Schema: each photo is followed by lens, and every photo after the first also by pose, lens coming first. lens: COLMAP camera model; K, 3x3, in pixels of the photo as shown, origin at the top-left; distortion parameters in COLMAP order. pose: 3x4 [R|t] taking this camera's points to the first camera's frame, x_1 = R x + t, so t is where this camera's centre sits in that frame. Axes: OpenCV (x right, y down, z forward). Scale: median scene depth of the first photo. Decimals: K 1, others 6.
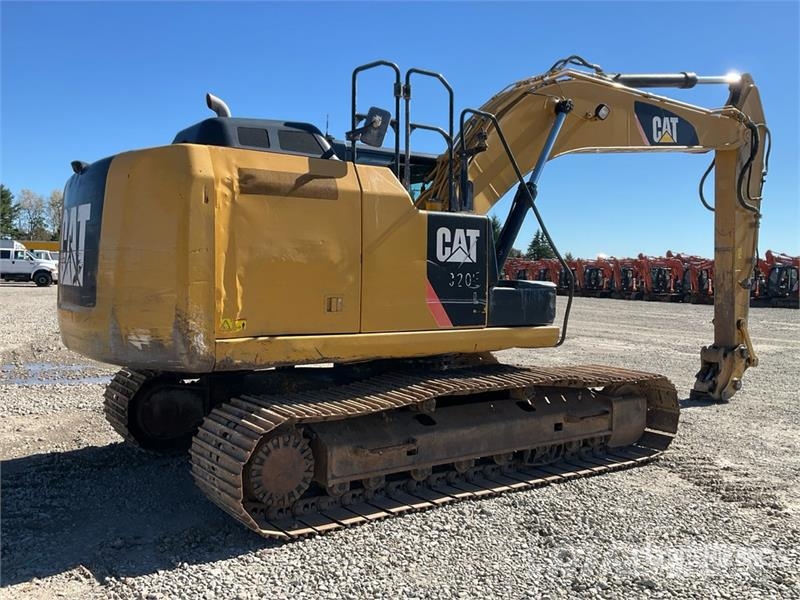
lens RADIAL K [[722.2, 0, 400.4], [0, 722.2, 299.6], [0, 0, 1]] dist [0.067665, -0.092020]
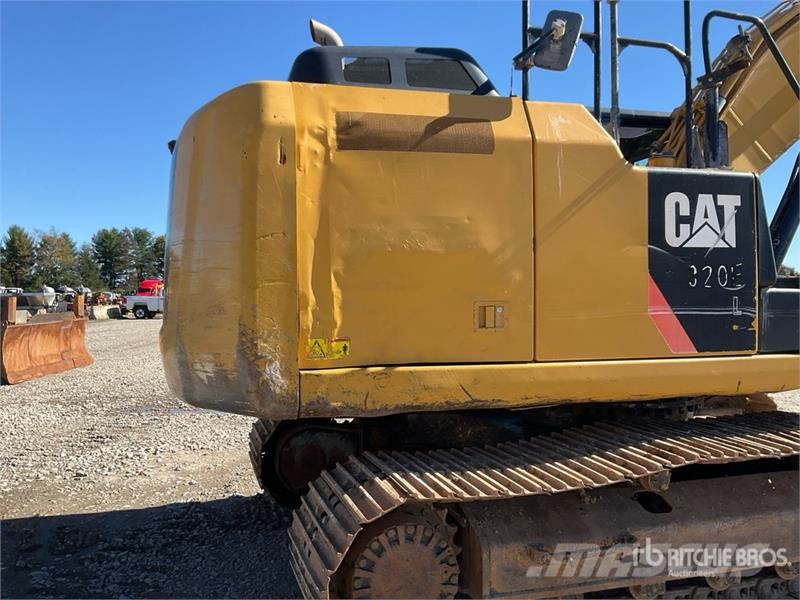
lens RADIAL K [[722.2, 0, 397.2], [0, 722.2, 302.2], [0, 0, 1]] dist [0.067665, -0.092020]
pose [[0.945139, -0.021673, -0.325948, 0.038348], [0.010190, 0.999267, -0.036895, 0.016486], [0.326508, 0.031550, 0.944668, 0.365104]]
